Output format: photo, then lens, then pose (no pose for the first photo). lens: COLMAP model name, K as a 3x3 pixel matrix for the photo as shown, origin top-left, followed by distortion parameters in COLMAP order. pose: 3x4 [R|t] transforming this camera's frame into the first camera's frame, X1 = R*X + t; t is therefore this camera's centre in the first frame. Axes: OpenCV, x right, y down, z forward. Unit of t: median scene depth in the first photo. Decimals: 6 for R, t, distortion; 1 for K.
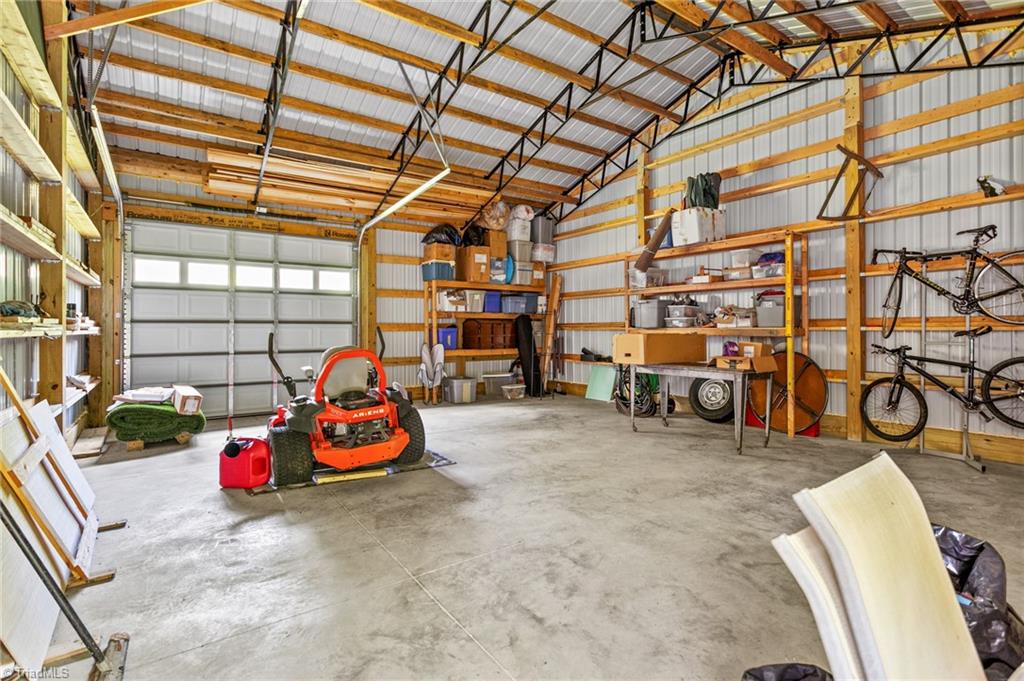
lens RADIAL K [[508.8, 0, 514.1], [0, 508.8, 333.4], [0, 0, 1]] dist [0.002810, -0.000625]
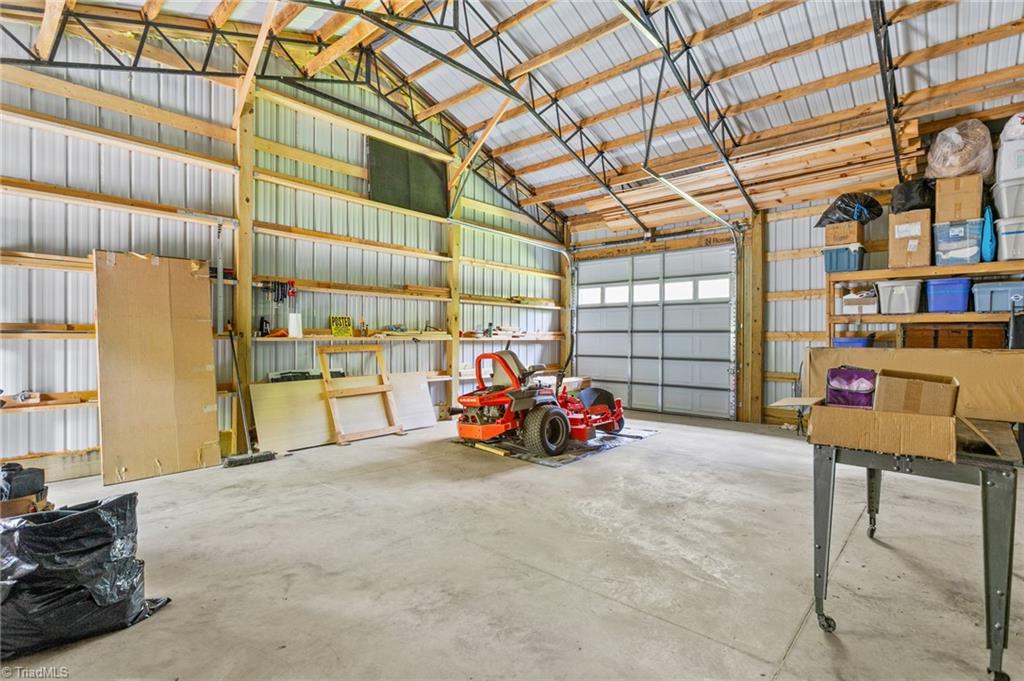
lens RADIAL K [[508.8, 0, 512.8], [0, 508.8, 339.3], [0, 0, 1]] dist [0.002810, -0.000625]
pose [[0.205183, 0.005657, -0.978707, 0.909901], [-0.013432, 0.999905, 0.002964, -0.006549], [0.978632, 0.012538, 0.205239, 0.731459]]
